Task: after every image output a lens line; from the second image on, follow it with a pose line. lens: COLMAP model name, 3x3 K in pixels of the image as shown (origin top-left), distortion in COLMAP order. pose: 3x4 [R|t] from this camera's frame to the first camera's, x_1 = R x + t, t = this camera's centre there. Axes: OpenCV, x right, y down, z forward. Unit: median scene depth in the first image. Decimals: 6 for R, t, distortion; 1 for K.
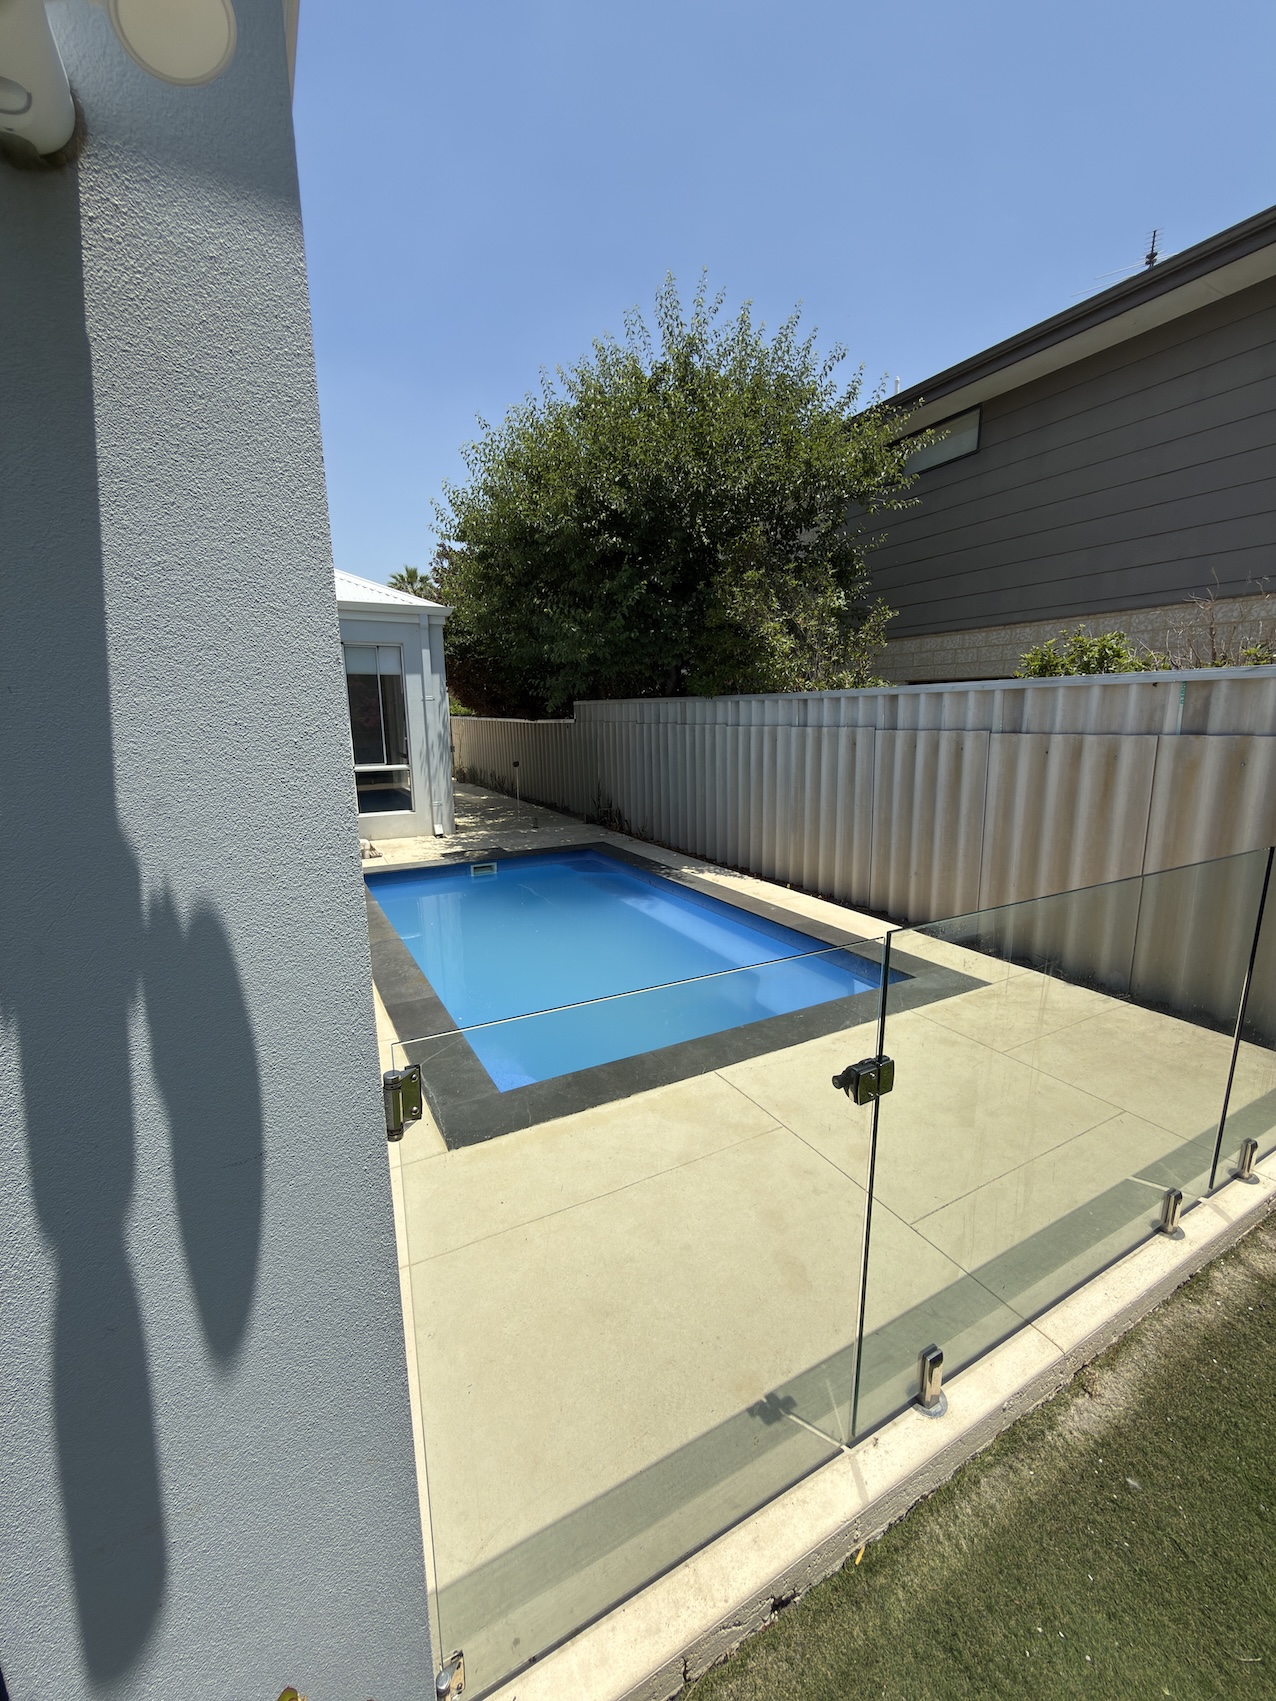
lens RADIAL K [[678.6, 0, 636.3], [0, 678.6, 846.7], [0, 0, 1]] dist [0.003565, 0.000224]
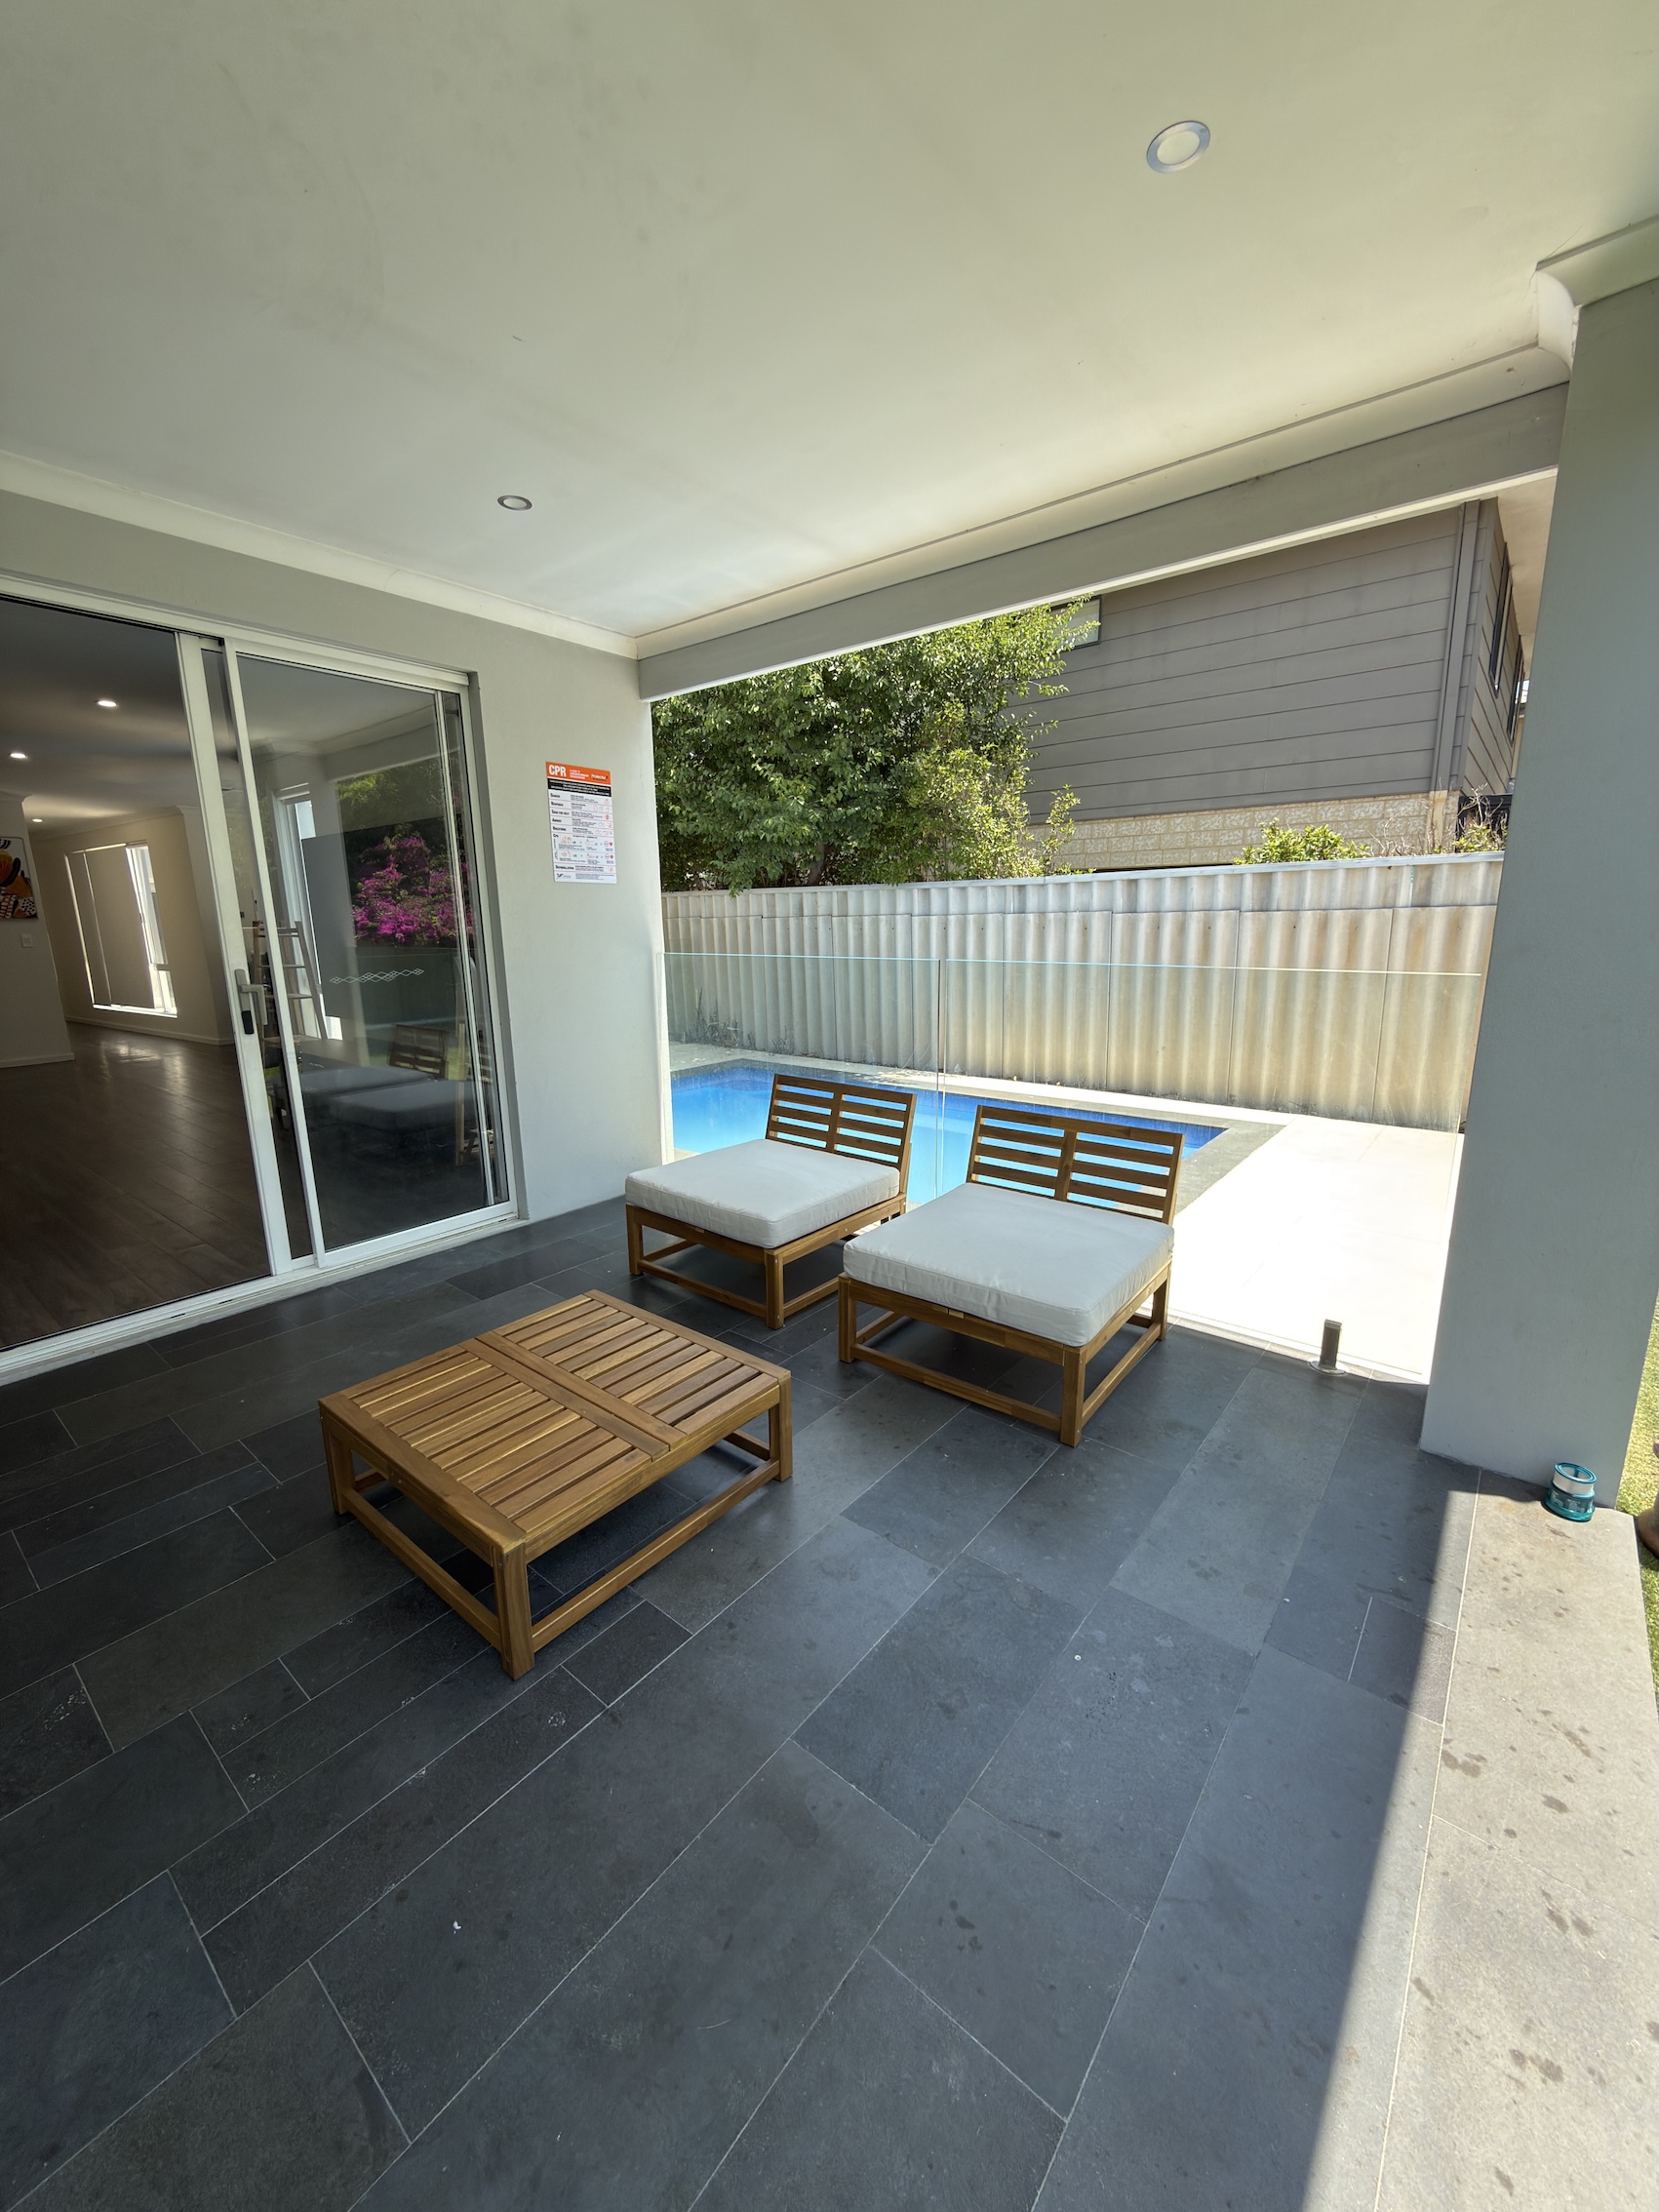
lens RADIAL K [[882.4, 0, 835.2], [0, 882.4, 1099.3], [0, 0, 1]] dist [0.003565, 0.000224]
pose [[0.923317, -0.086511, 0.374167, -0.597704], [0.084480, 0.996185, 0.021859, 0.046473], [-0.374631, 0.011427, 0.927104, -0.087871]]
